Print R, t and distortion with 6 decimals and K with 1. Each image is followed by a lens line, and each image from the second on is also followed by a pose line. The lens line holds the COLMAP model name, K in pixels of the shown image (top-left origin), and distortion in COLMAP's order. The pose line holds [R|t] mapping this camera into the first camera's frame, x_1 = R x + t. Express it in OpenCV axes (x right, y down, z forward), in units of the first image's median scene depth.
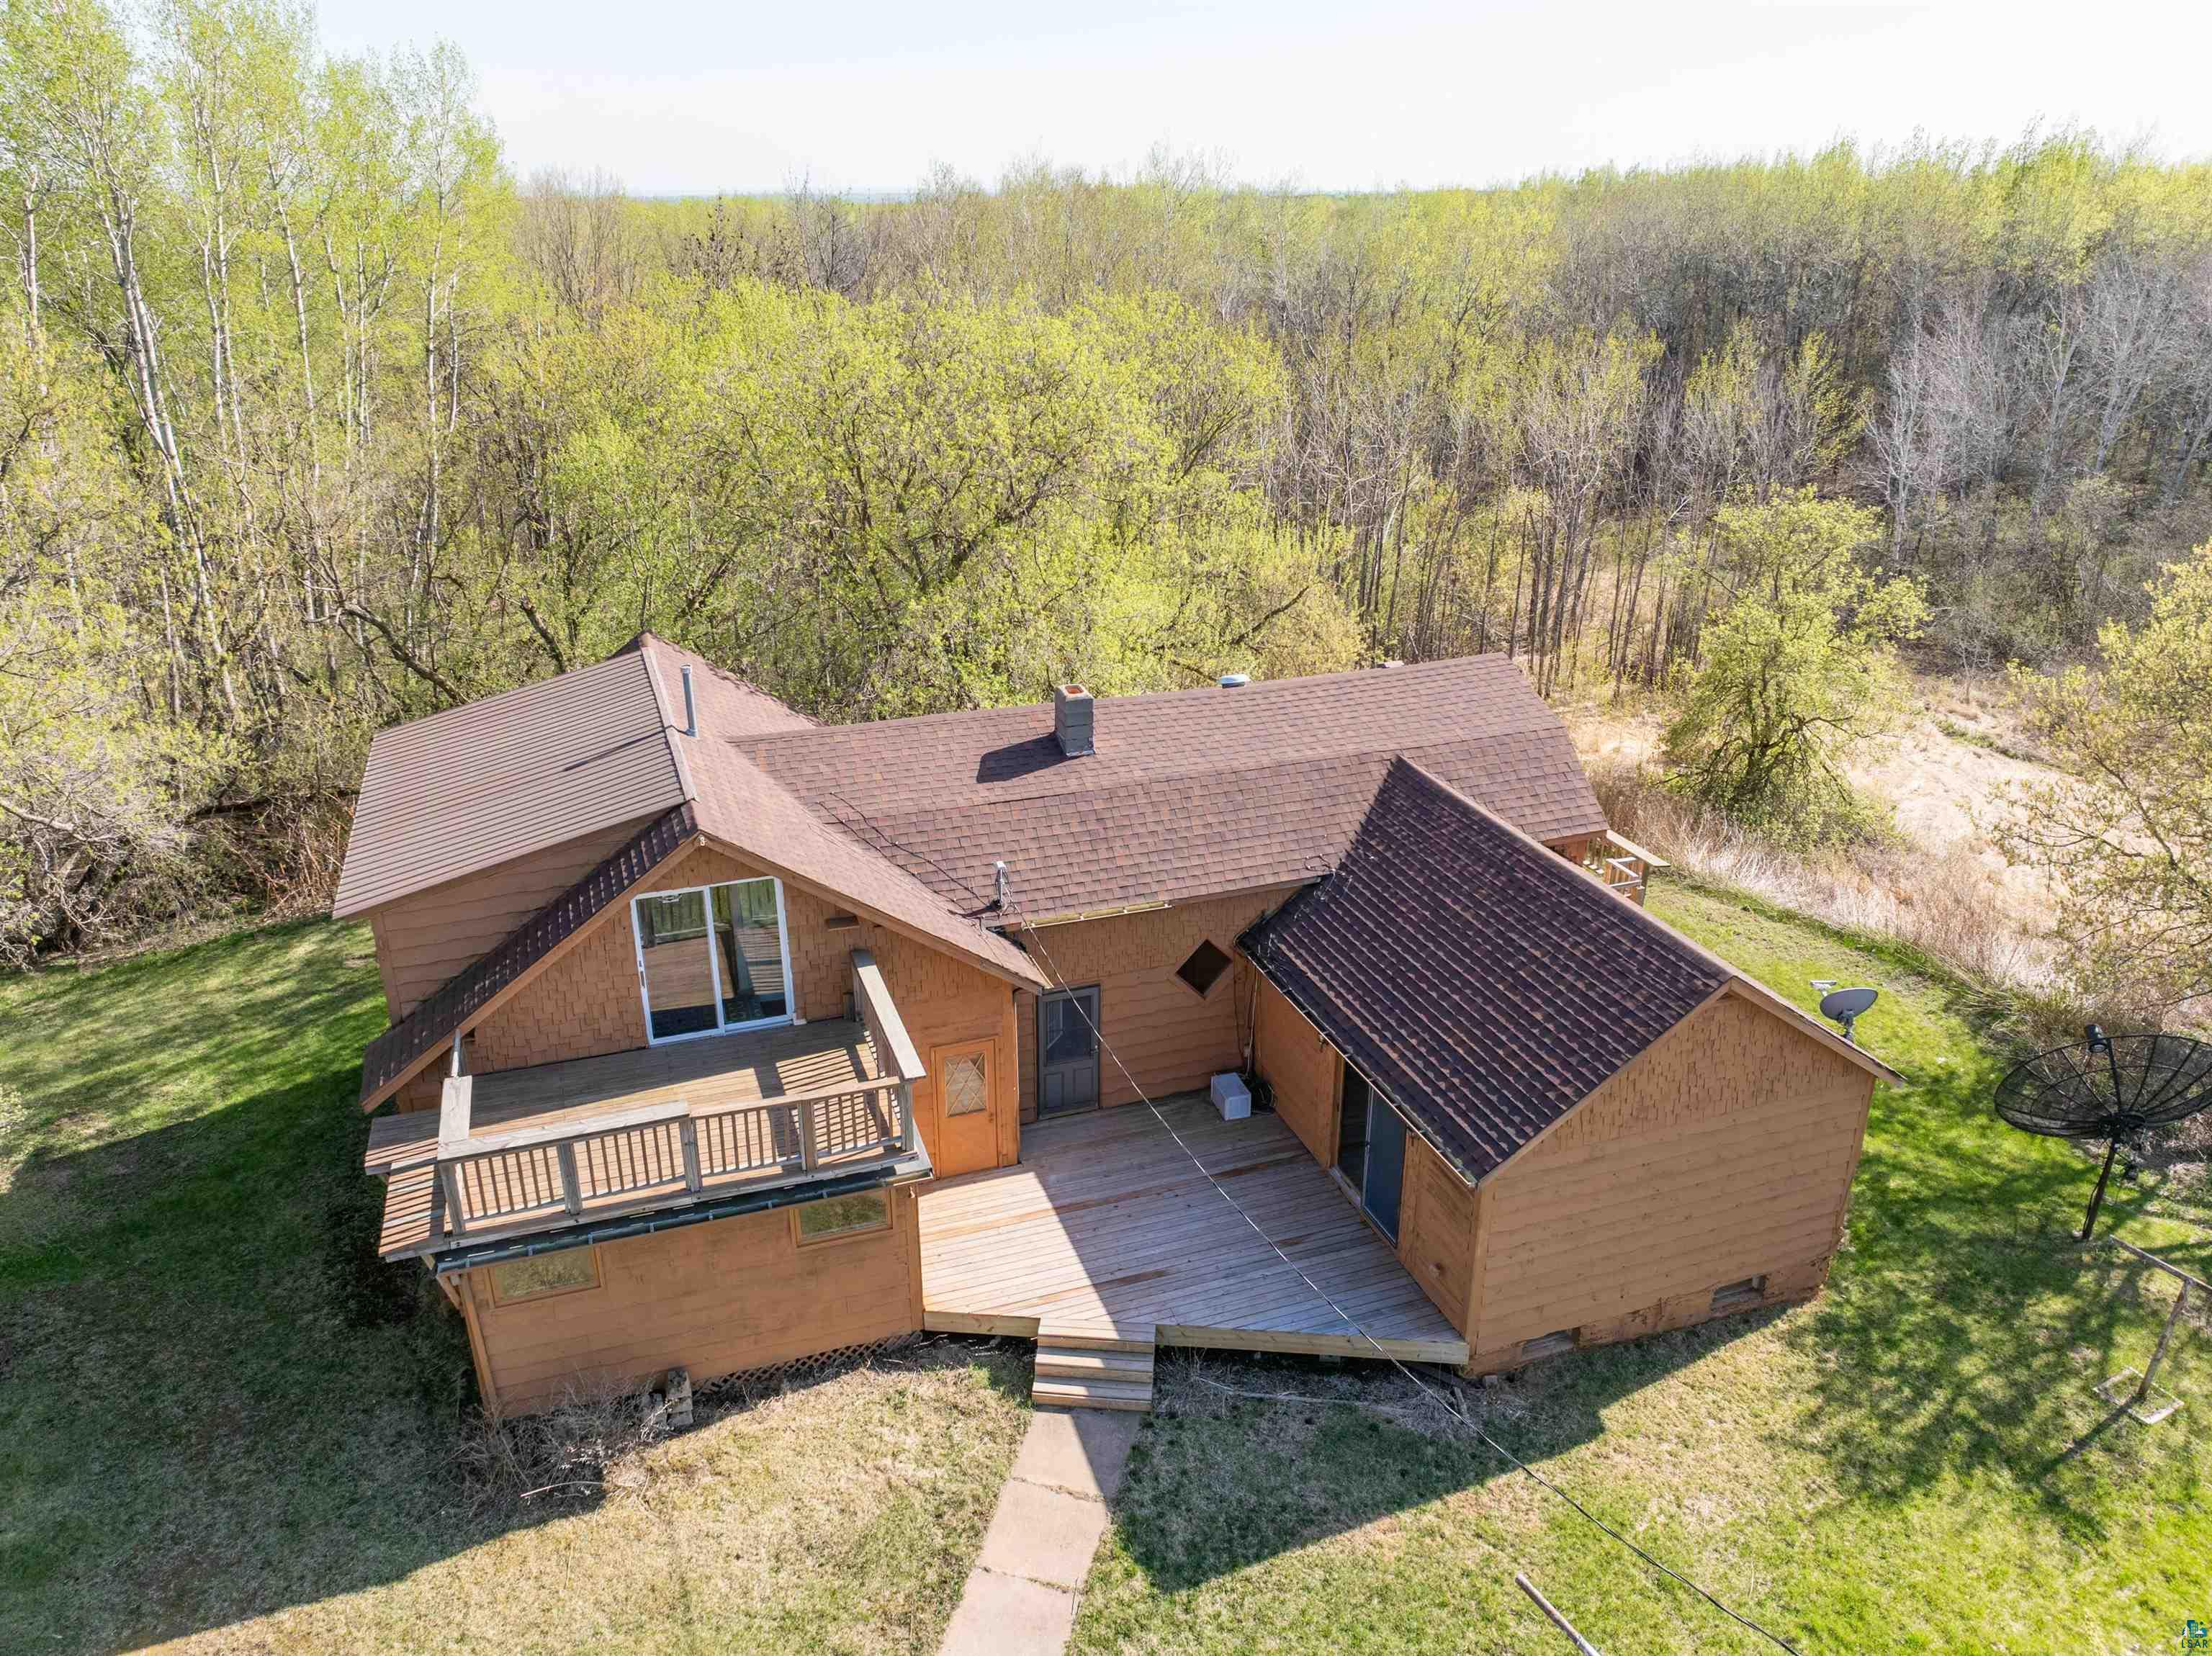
lens RADIAL K [[1563.8, 0, 1094.5], [0, 1563.8, 832.3], [0, 0, 1]] dist [-0.013037, -0.002631]
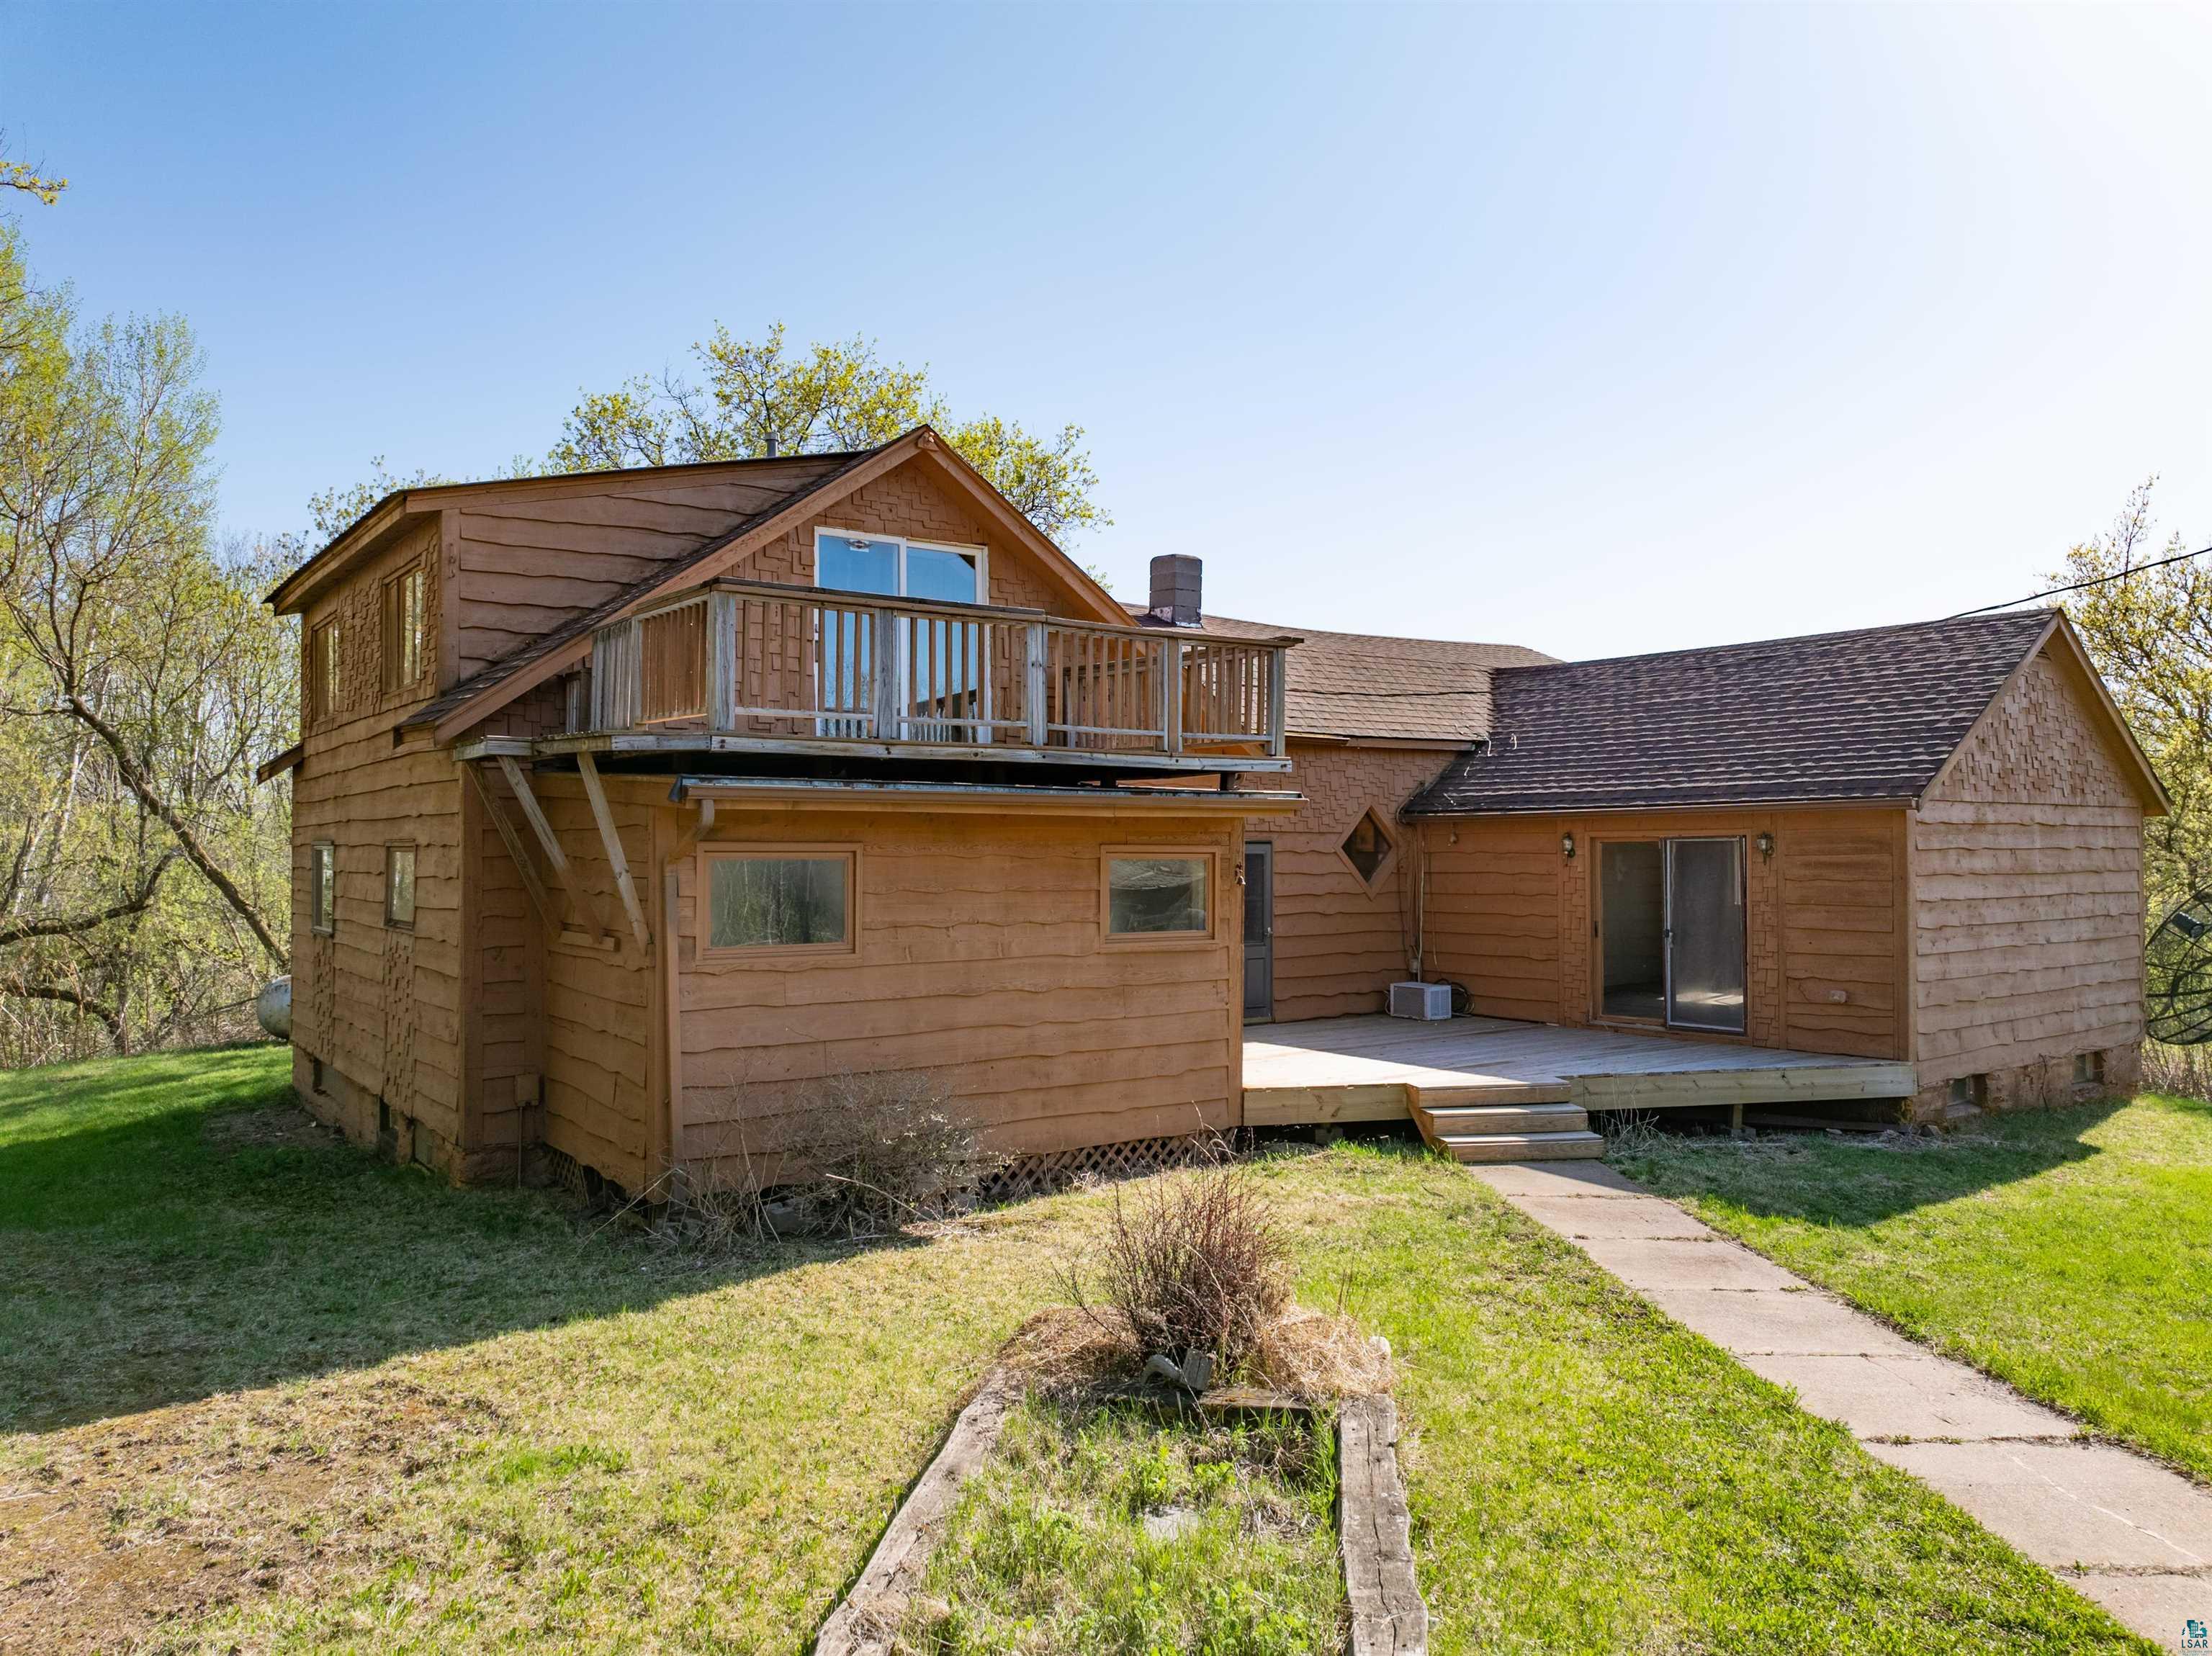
lens RADIAL K [[1563.8, 0, 1094.5], [0, 1563.8, 832.3], [0, 0, 1]] dist [-0.013037, -0.002631]
pose [[0.956242, 0.003721, 0.292552, -0.380224], [0.113767, 0.916499, -0.383518, 0.464109], [-0.269551, 0.400019, 0.875972, 0.364660]]
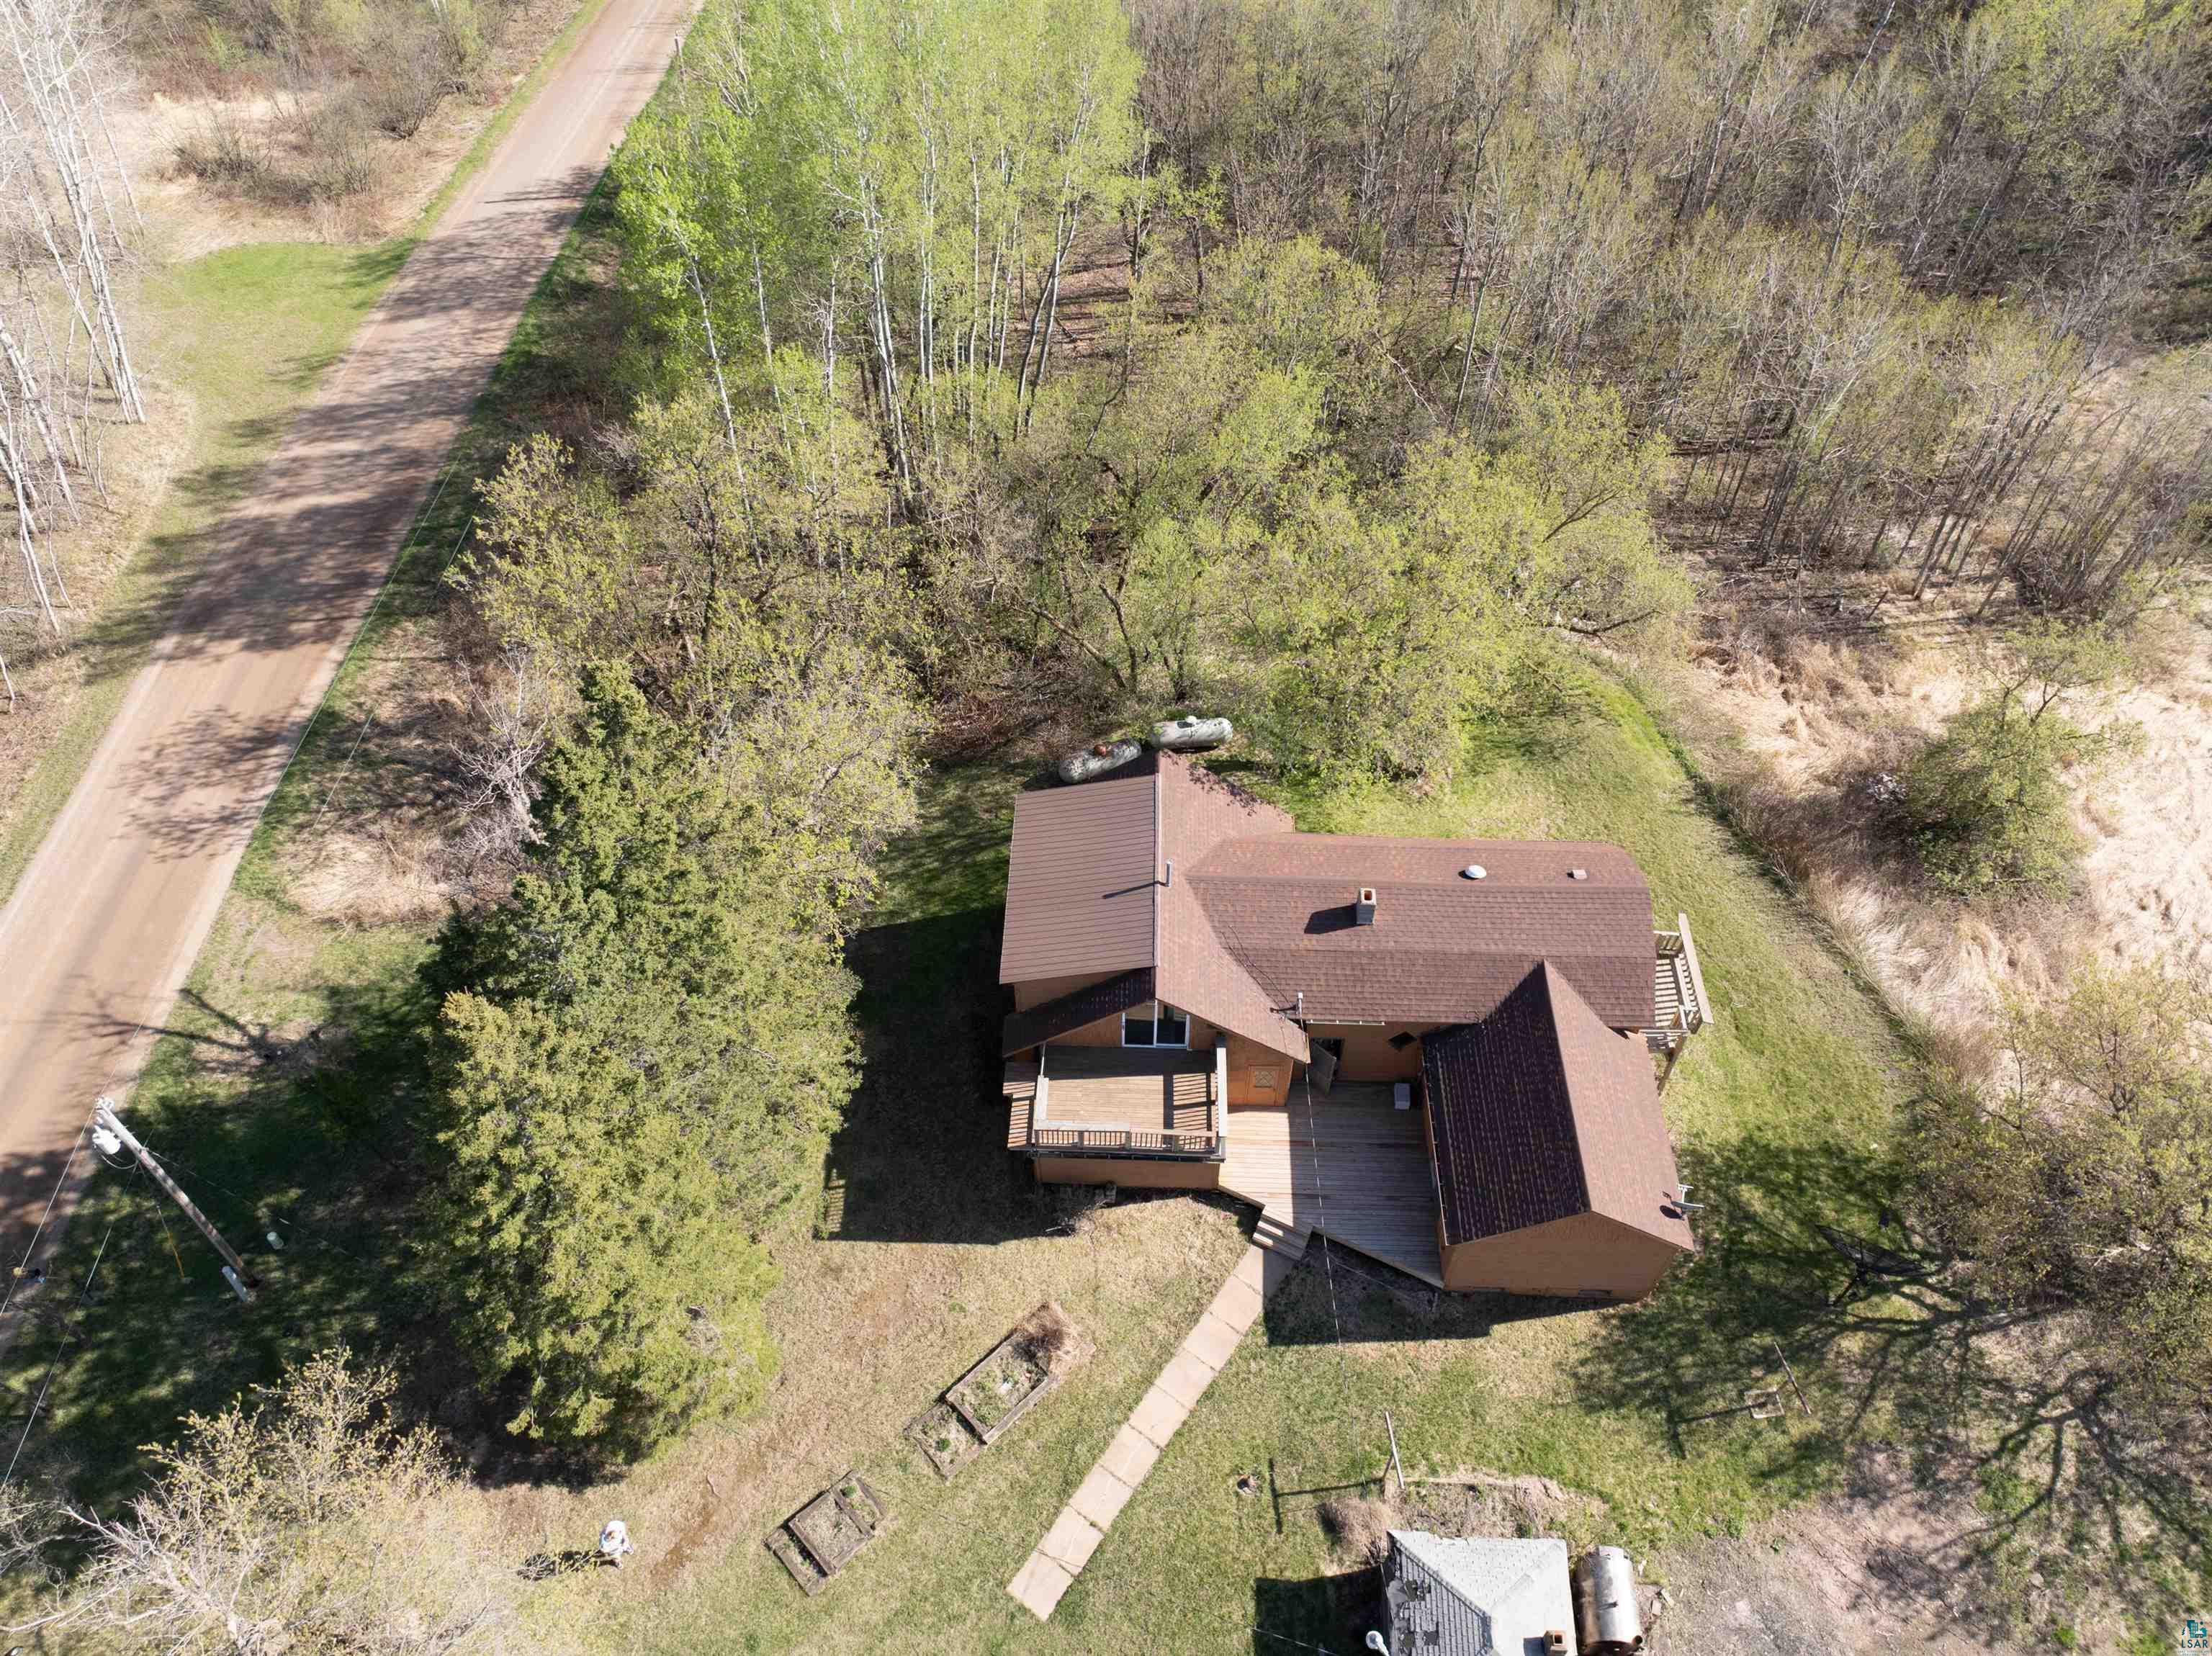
lens RADIAL K [[1563.8, 0, 1094.5], [0, 1563.8, 832.3], [0, 0, 1]] dist [-0.013037, -0.002631]
pose [[0.934031, 0.263544, -0.241104, 0.139359], [-0.143529, 0.895022, 0.422297, -1.107610], [0.327087, -0.359833, 0.873804, -0.875843]]
